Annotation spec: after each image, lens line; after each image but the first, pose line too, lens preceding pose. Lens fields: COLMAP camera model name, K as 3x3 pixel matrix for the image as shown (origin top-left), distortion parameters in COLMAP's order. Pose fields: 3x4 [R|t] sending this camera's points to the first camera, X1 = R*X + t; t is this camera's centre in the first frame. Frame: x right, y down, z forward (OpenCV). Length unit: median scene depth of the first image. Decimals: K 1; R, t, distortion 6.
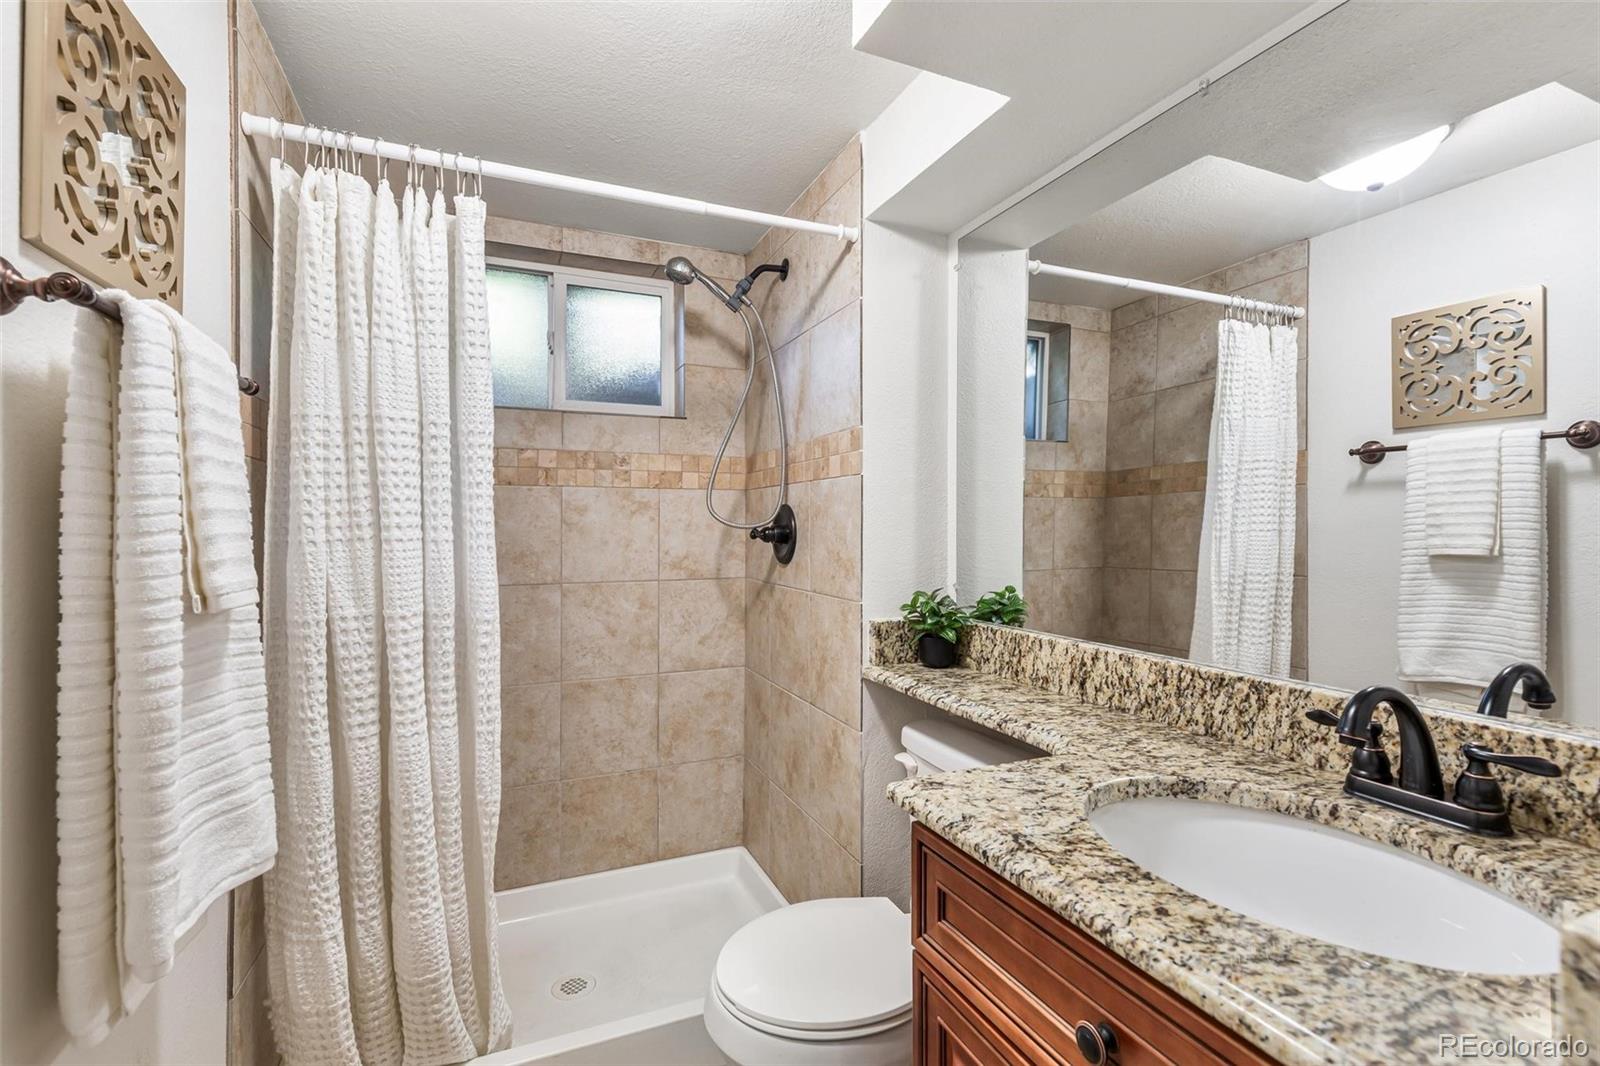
lens RADIAL K [[732.9, 0, 793.3], [0, 732.9, 515.6], [0, 0, 1]] dist [0.006235, 0.000421]
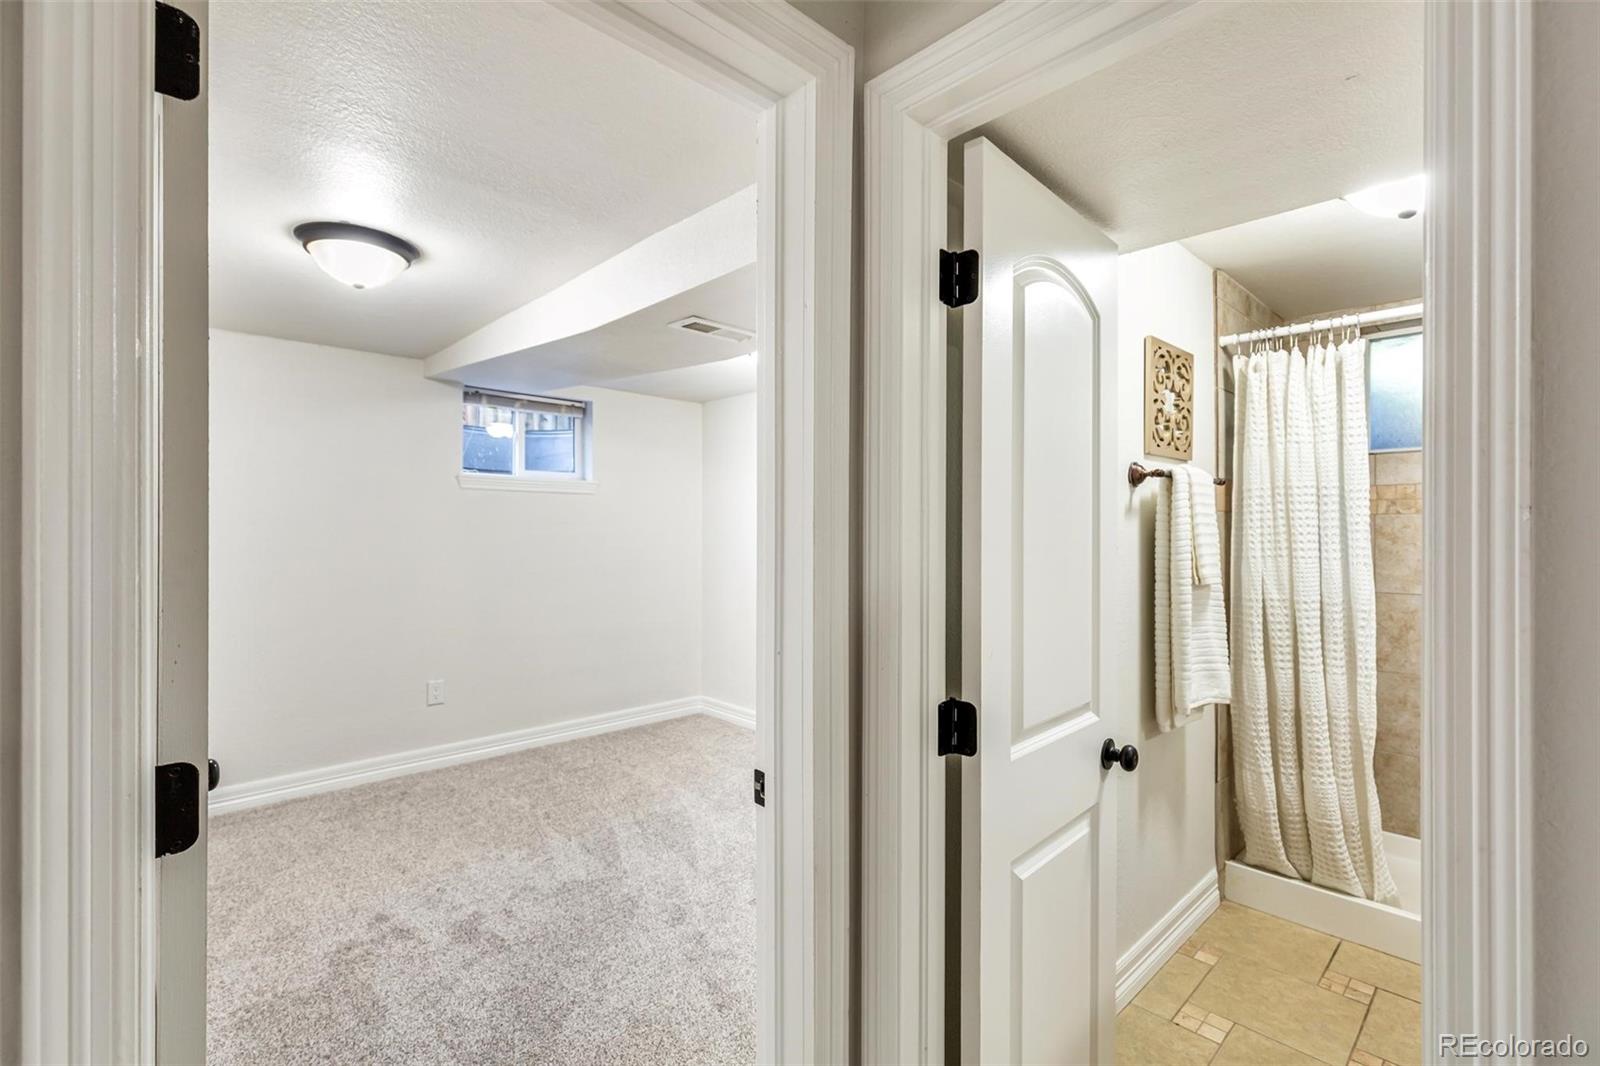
lens RADIAL K [[715.0, 0, 800.0], [0, 715.0, 533.0], [0, 0, 1]] dist [-0.005206, -0.000389]
pose [[0.355449, 0.002485, -0.934692, 0.611997], [0.008531, 0.999946, 0.005903, -0.043761], [0.934657, -0.010072, 0.355409, -0.702640]]
